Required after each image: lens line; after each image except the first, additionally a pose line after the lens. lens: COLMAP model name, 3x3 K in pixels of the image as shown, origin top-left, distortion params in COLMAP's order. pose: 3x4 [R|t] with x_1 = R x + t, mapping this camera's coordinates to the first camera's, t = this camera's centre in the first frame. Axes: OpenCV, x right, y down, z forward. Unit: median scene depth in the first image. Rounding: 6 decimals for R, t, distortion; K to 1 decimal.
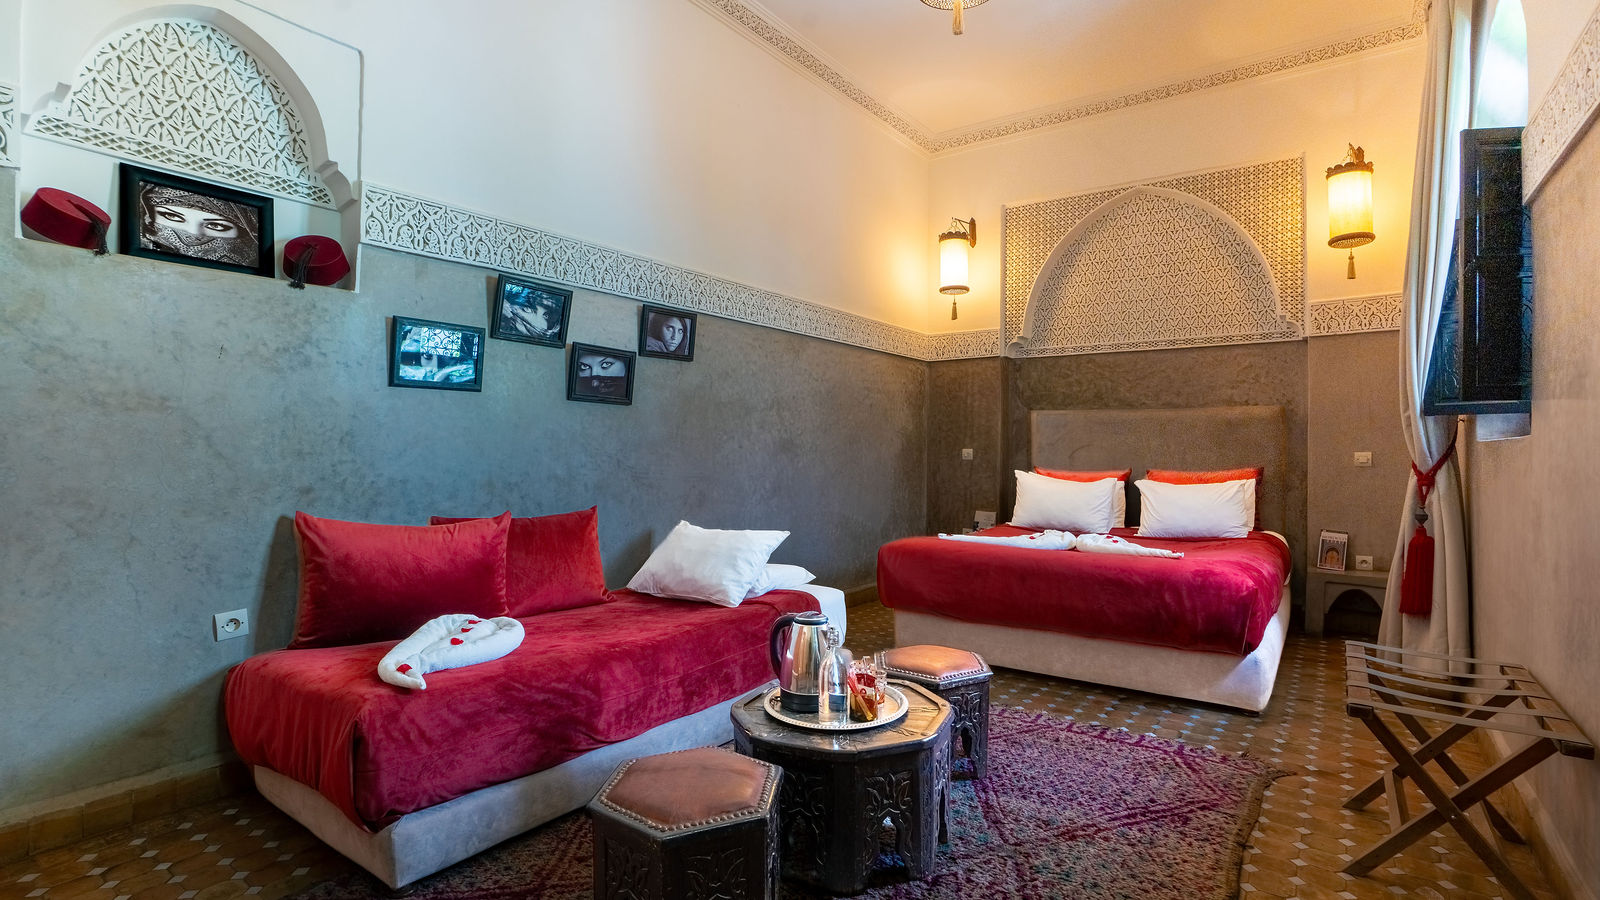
lens RADIAL K [[750.8, 0, 809.1], [0, 750.8, 446.0], [0, 0, 1]] dist [-0.072646, 0.029843]
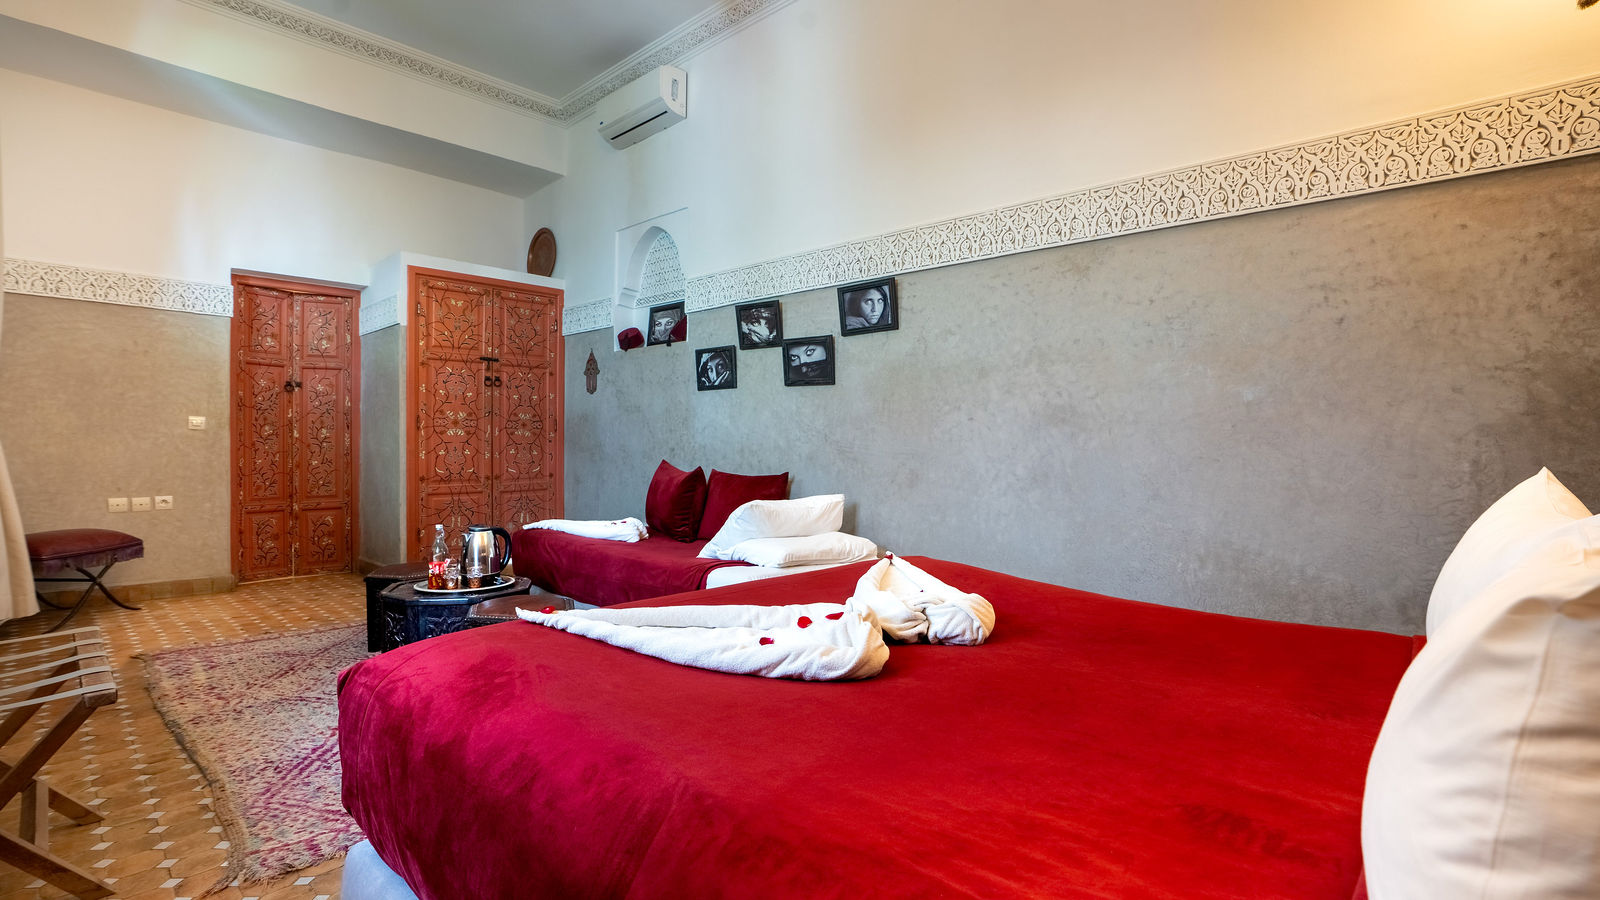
lens RADIAL K [[750.8, 0, 809.1], [0, 750.8, 446.0], [0, 0, 1]] dist [-0.072646, 0.029843]
pose [[-0.128266, 0.010817, -0.991681, 0.776309], [0.007704, 0.999921, 0.009911, 0.021936], [0.991710, -0.006369, -0.128339, 1.008860]]
